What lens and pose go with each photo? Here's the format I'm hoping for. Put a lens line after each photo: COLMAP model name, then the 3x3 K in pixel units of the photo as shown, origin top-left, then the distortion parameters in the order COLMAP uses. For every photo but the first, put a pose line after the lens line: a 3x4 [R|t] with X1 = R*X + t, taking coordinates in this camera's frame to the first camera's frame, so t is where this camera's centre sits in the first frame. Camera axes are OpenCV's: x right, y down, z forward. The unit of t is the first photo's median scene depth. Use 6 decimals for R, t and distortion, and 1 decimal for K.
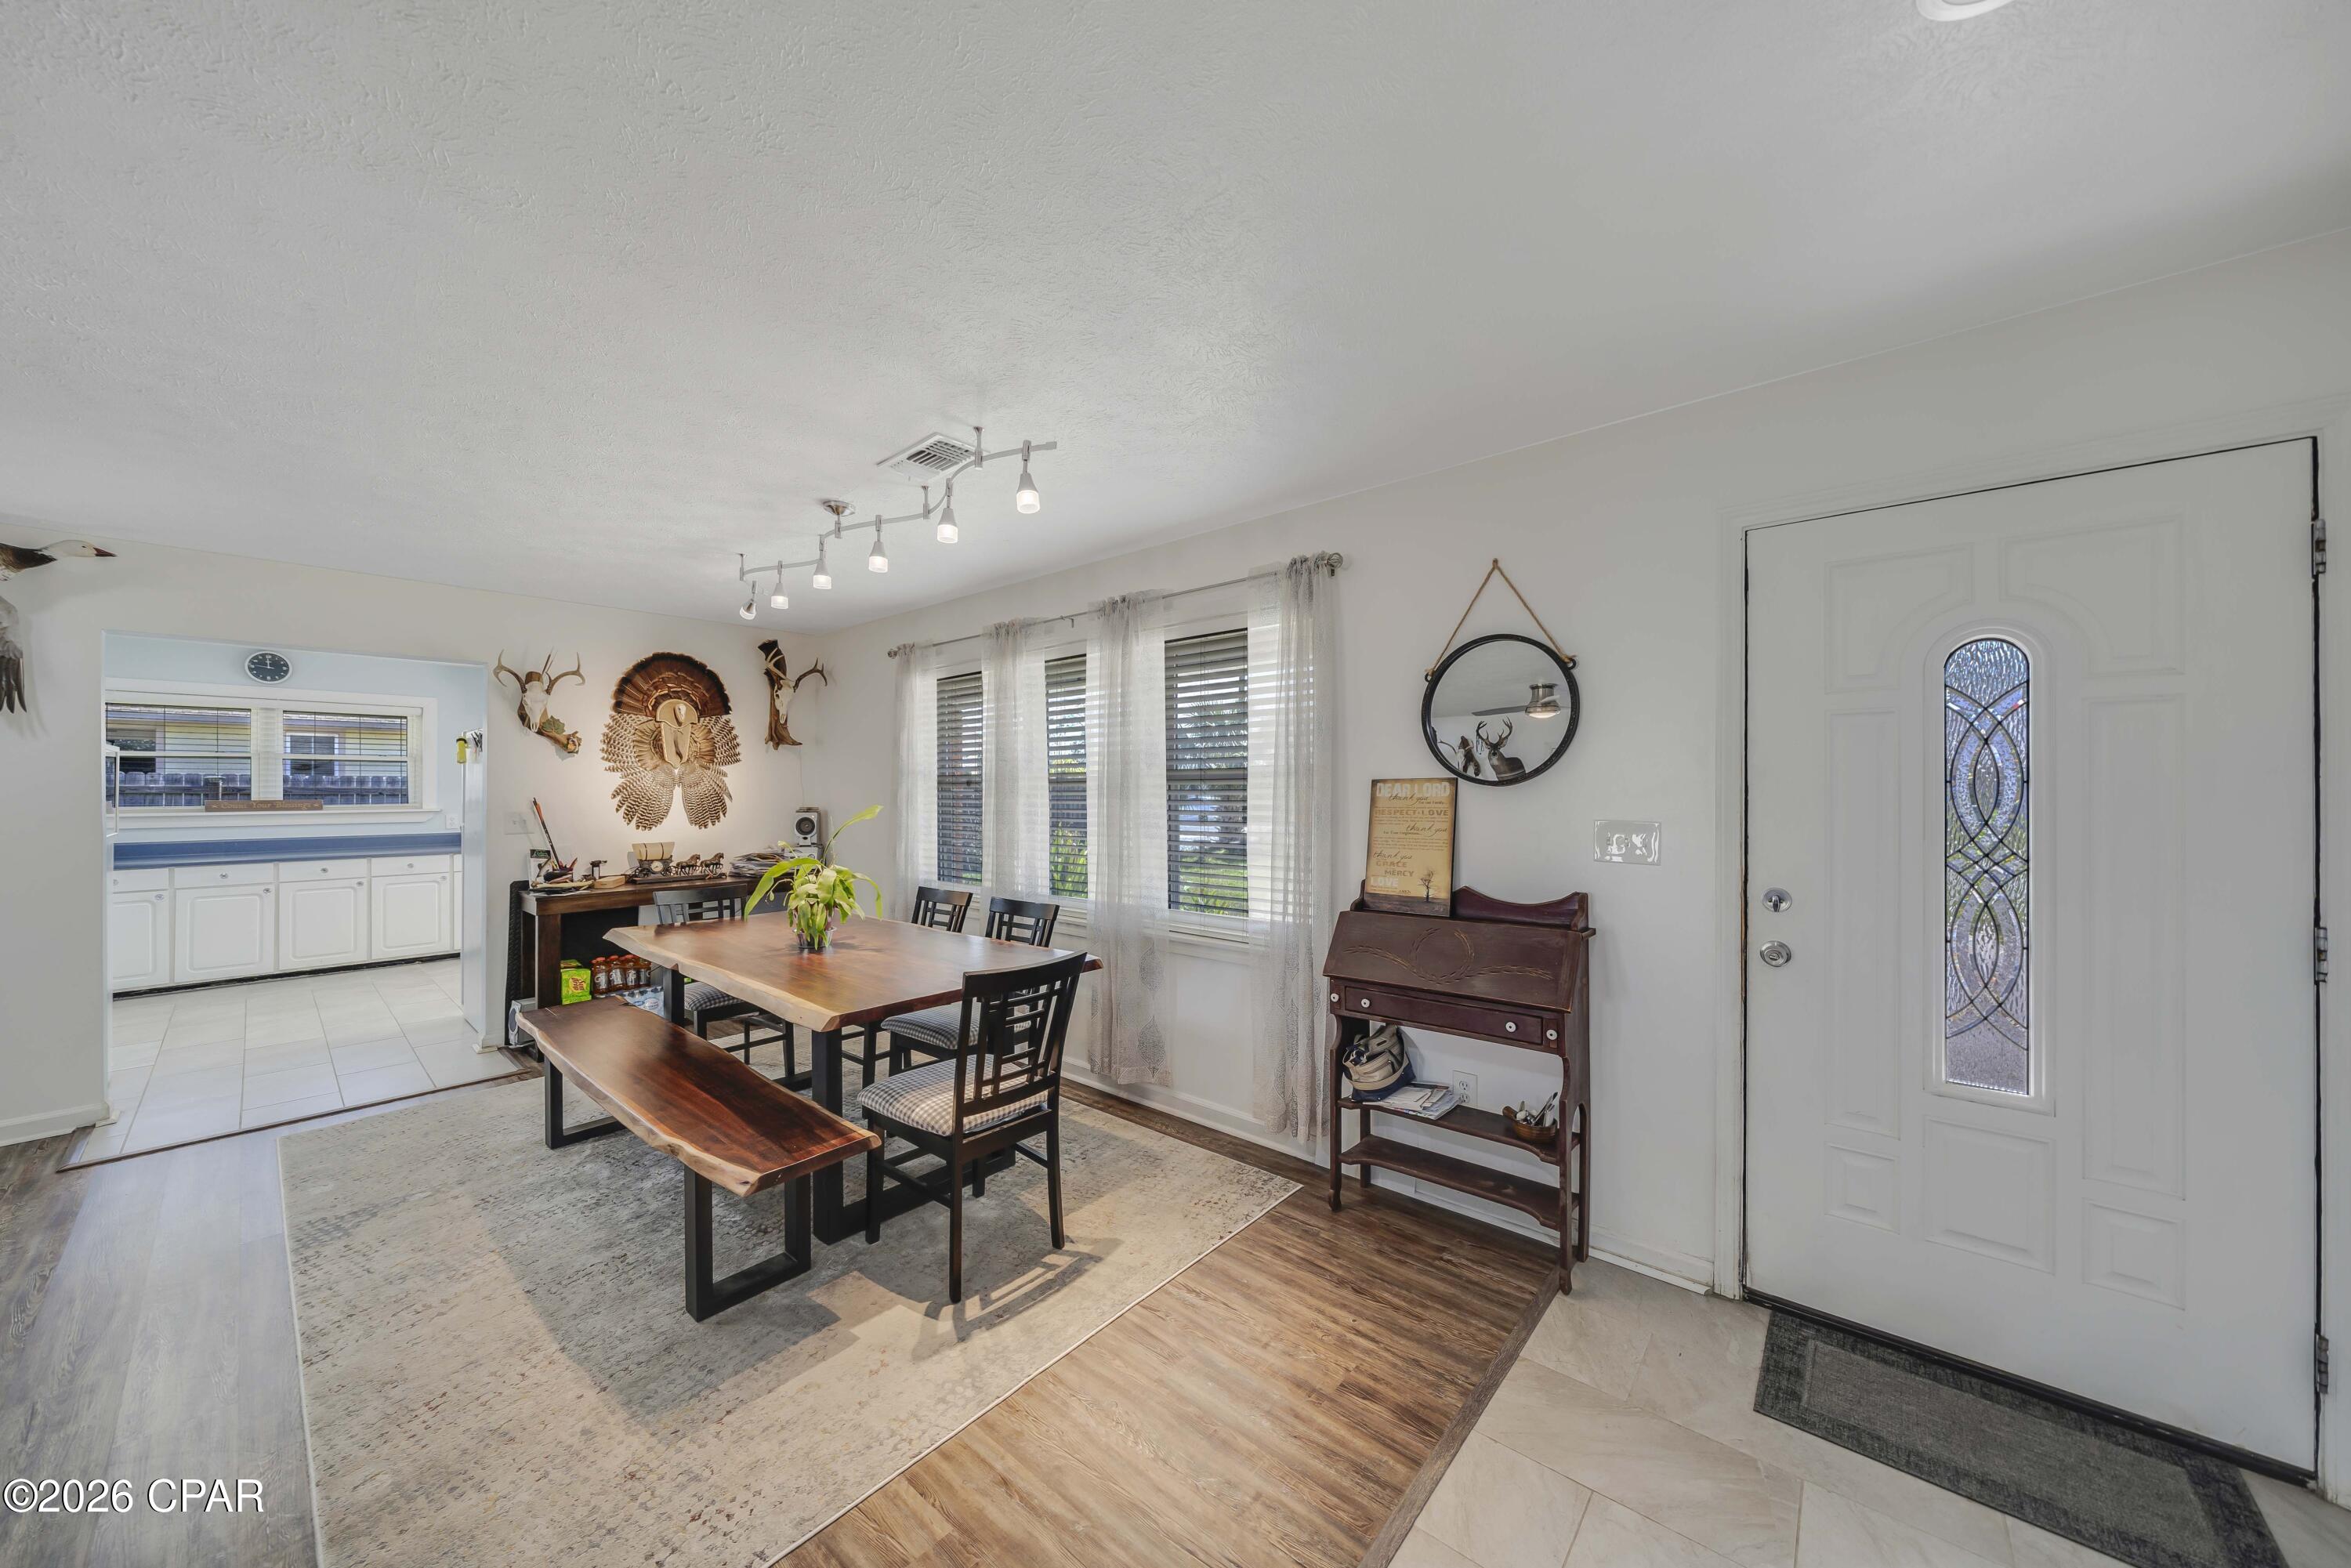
lens RADIAL K [[810.4, 0, 1155.0], [0, 810.4, 787.6], [0, 0, 1]] dist [-0.004233, -0.000153]
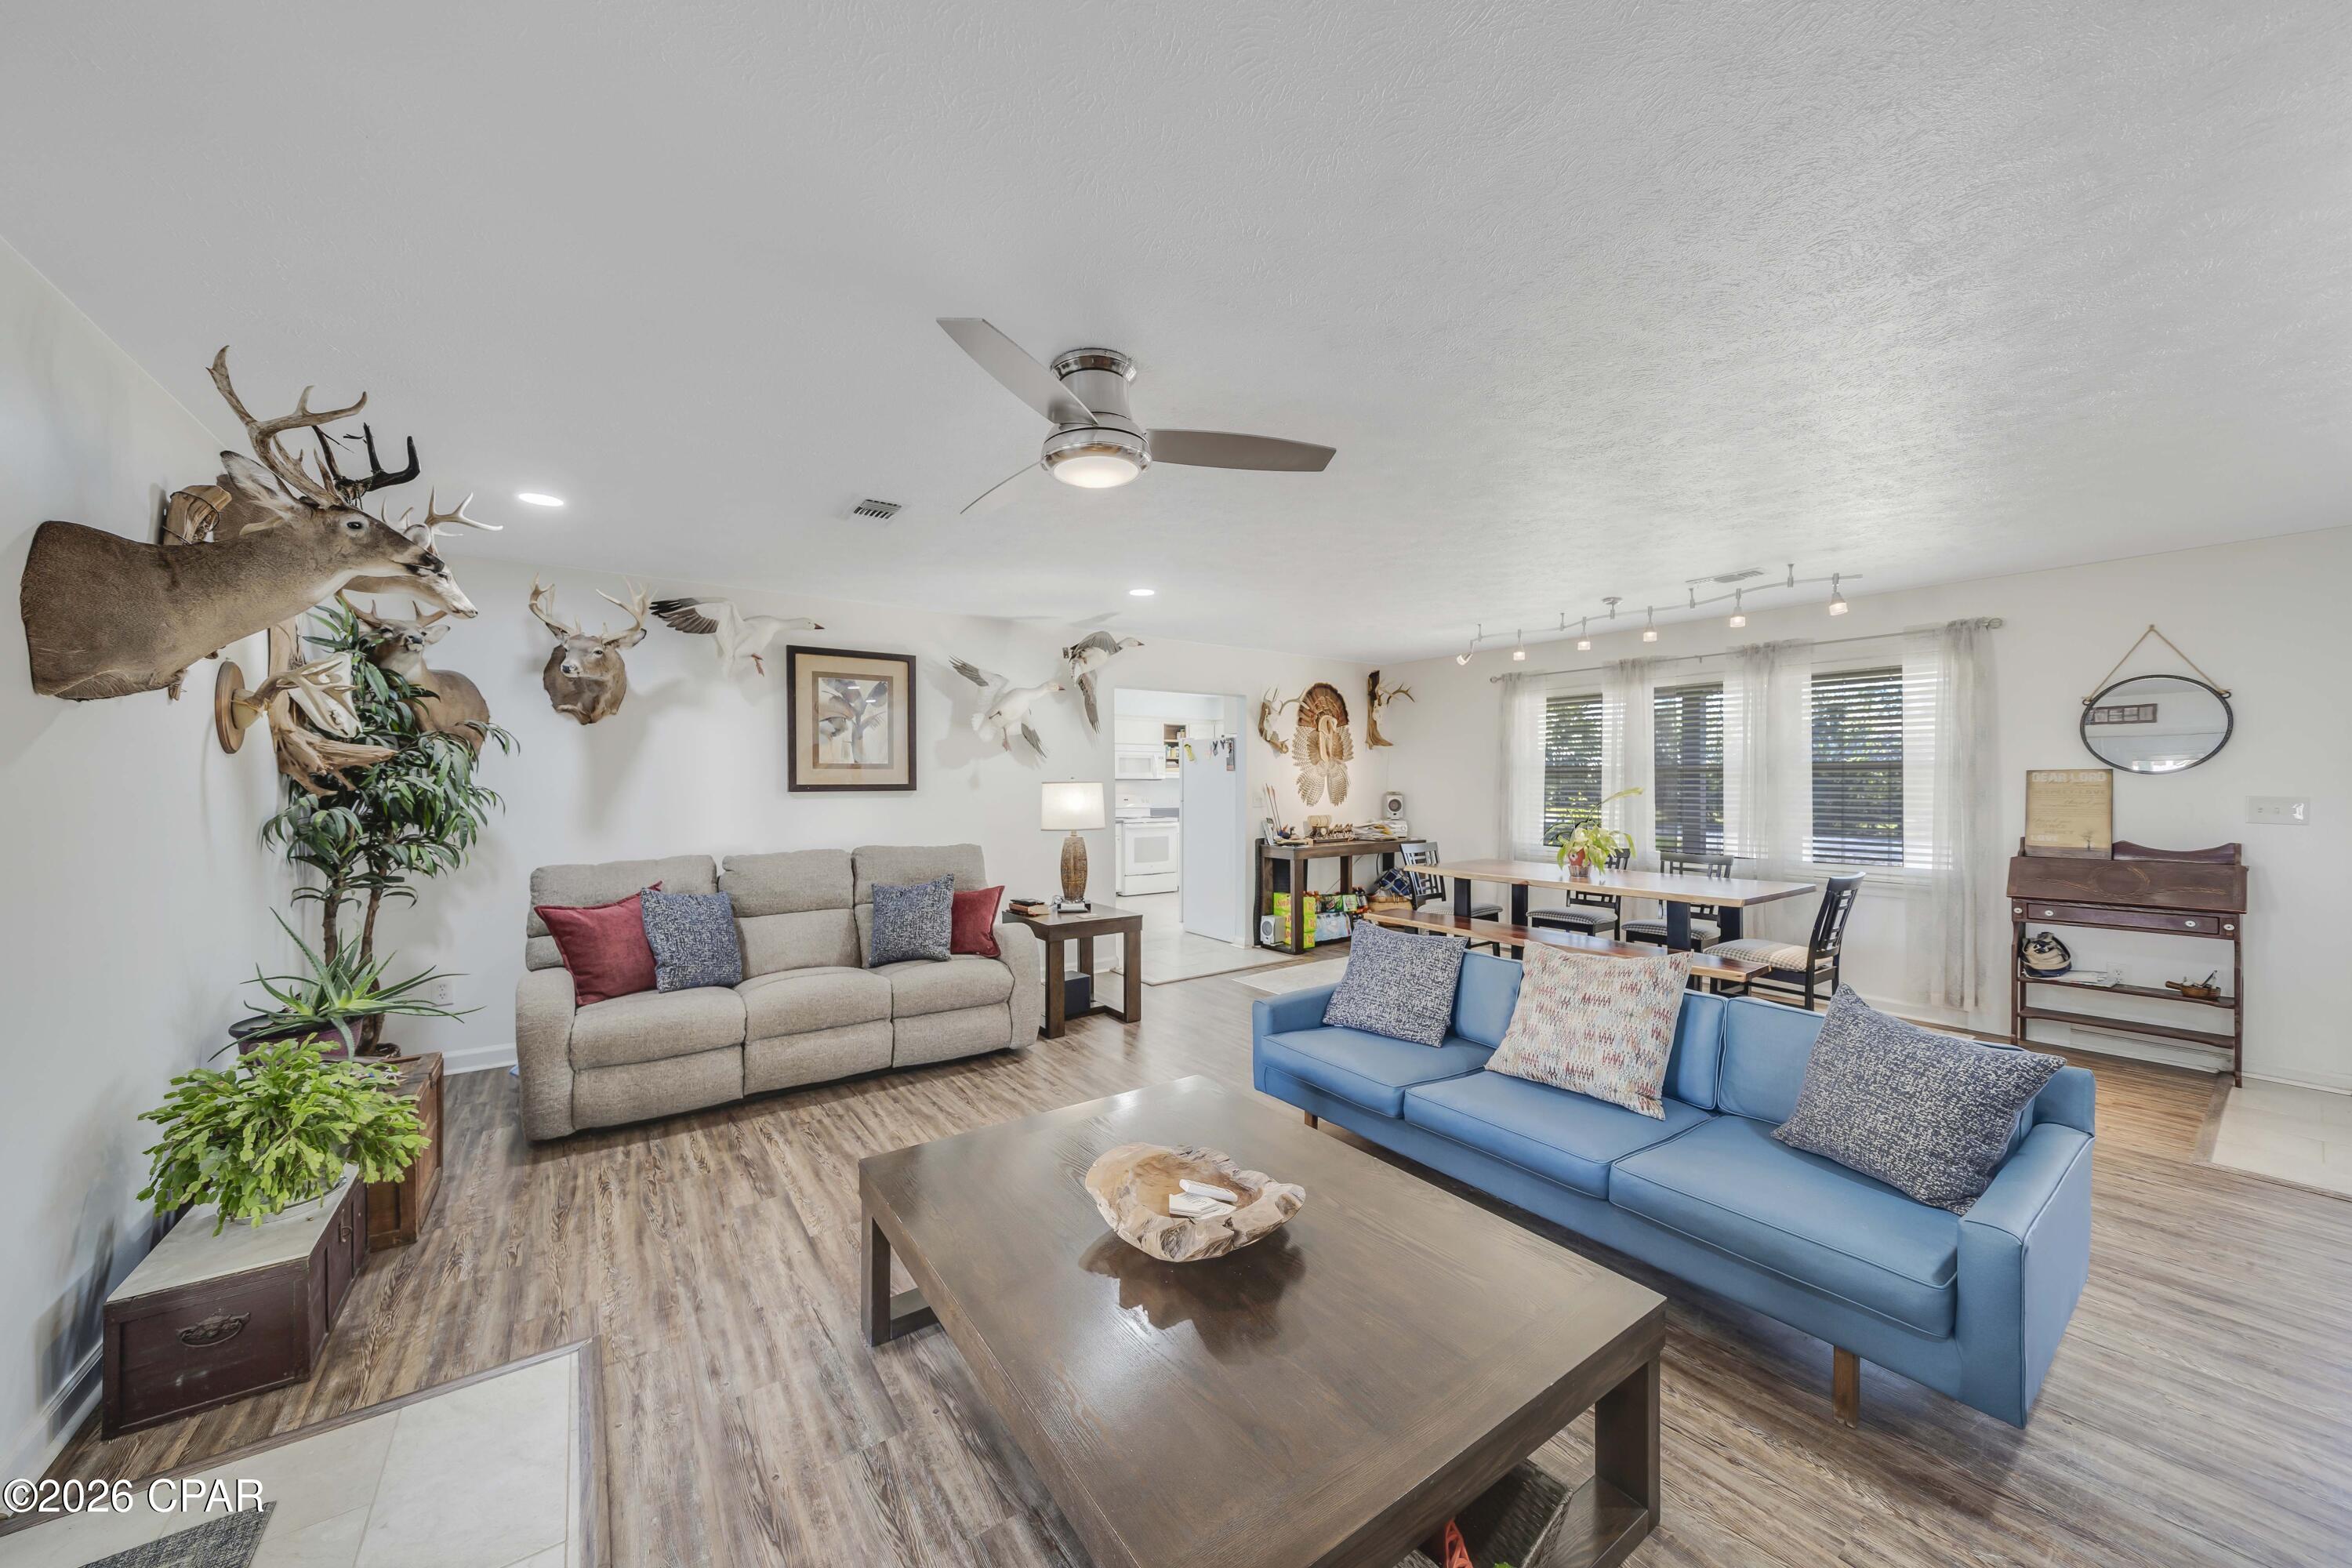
lens RADIAL K [[821.4, 0, 1162.5], [0, 821.4, 789.0], [0, 0, 1]] dist [-0.004925, -0.000074]
pose [[0.973032, 0.002961, -0.230650, -0.844601], [0.000227, 0.999905, 0.013794, 0.002936], [0.230669, -0.013475, 0.972939, -0.750333]]
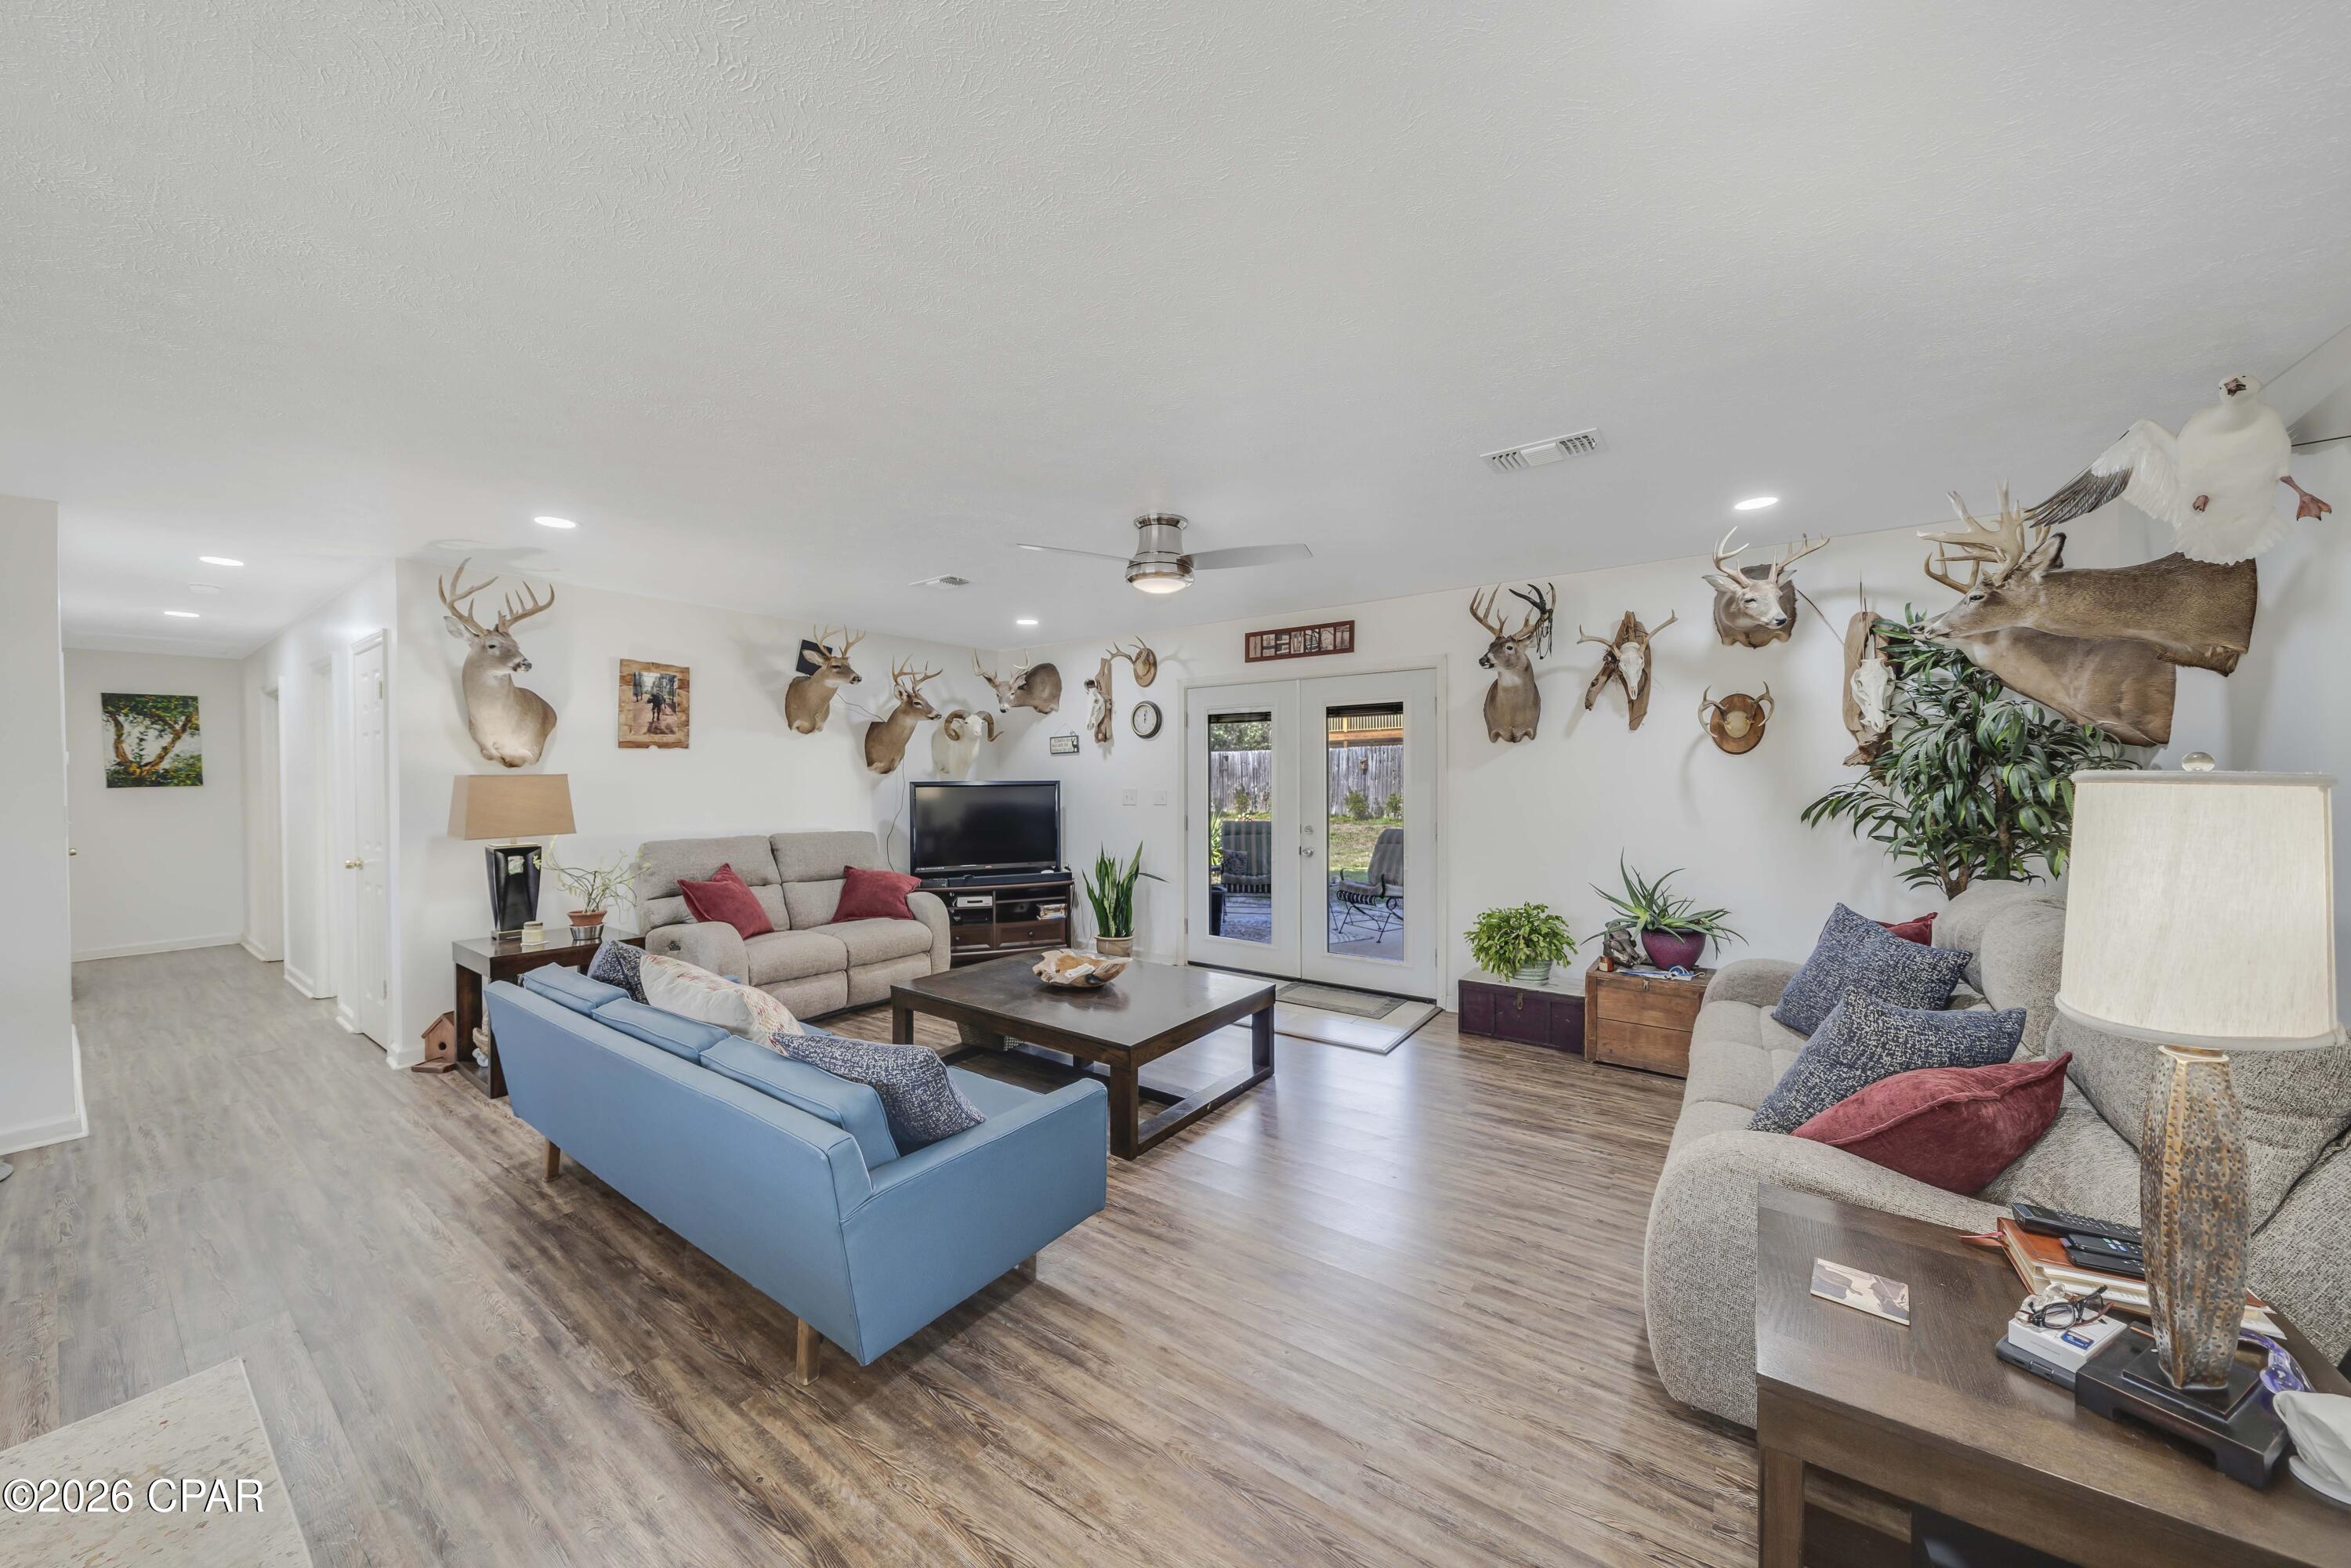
lens RADIAL K [[813.3, 0, 1160.2], [0, 813.3, 785.6], [0, 0, 1]] dist [-0.004348, -0.000112]
pose [[-0.995811, 0.011003, -0.090775, -0.956088], [0.010235, 0.999908, 0.008919, 0.006030], [0.090865, 0.007953, -0.995832, 0.988039]]
